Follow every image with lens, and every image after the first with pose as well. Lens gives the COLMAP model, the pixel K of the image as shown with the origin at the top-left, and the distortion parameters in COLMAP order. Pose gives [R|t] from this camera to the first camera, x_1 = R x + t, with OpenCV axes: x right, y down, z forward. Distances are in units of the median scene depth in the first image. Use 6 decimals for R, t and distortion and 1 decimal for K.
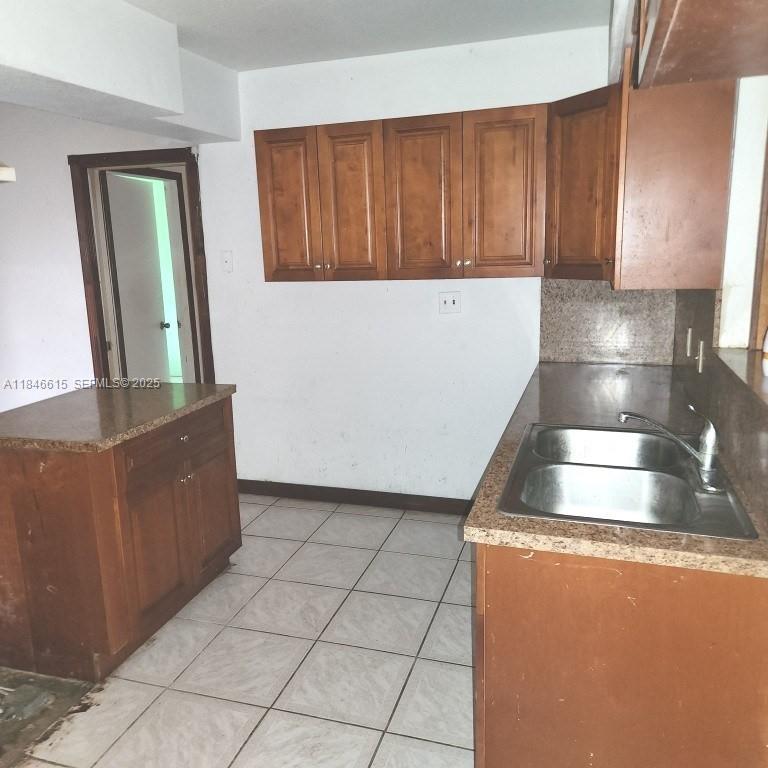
lens RADIAL K [[683.3, 0, 372.4], [0, 683.3, 375.9], [0, 0, 1]] dist [0.076300, -0.075013]
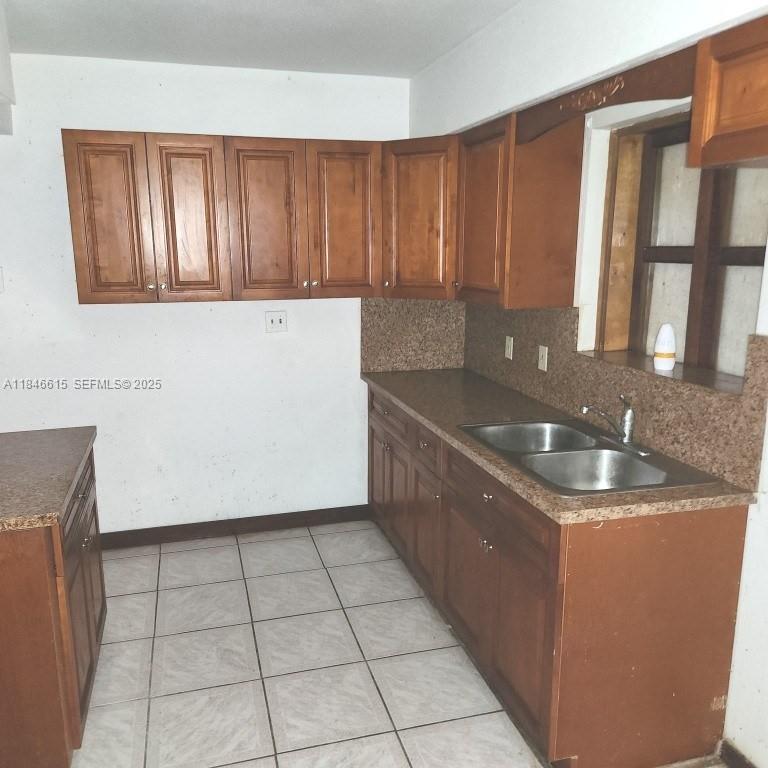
lens RADIAL K [[683.3, 0, 380.8], [0, 683.3, 384.8], [0, 0, 1]] dist [0.076300, -0.075013]
pose [[0.831186, -0.084002, 0.549612, -0.418912], [0.084989, 0.996100, 0.023713, -0.031688], [-0.549460, 0.027002, 0.835083, 0.088292]]
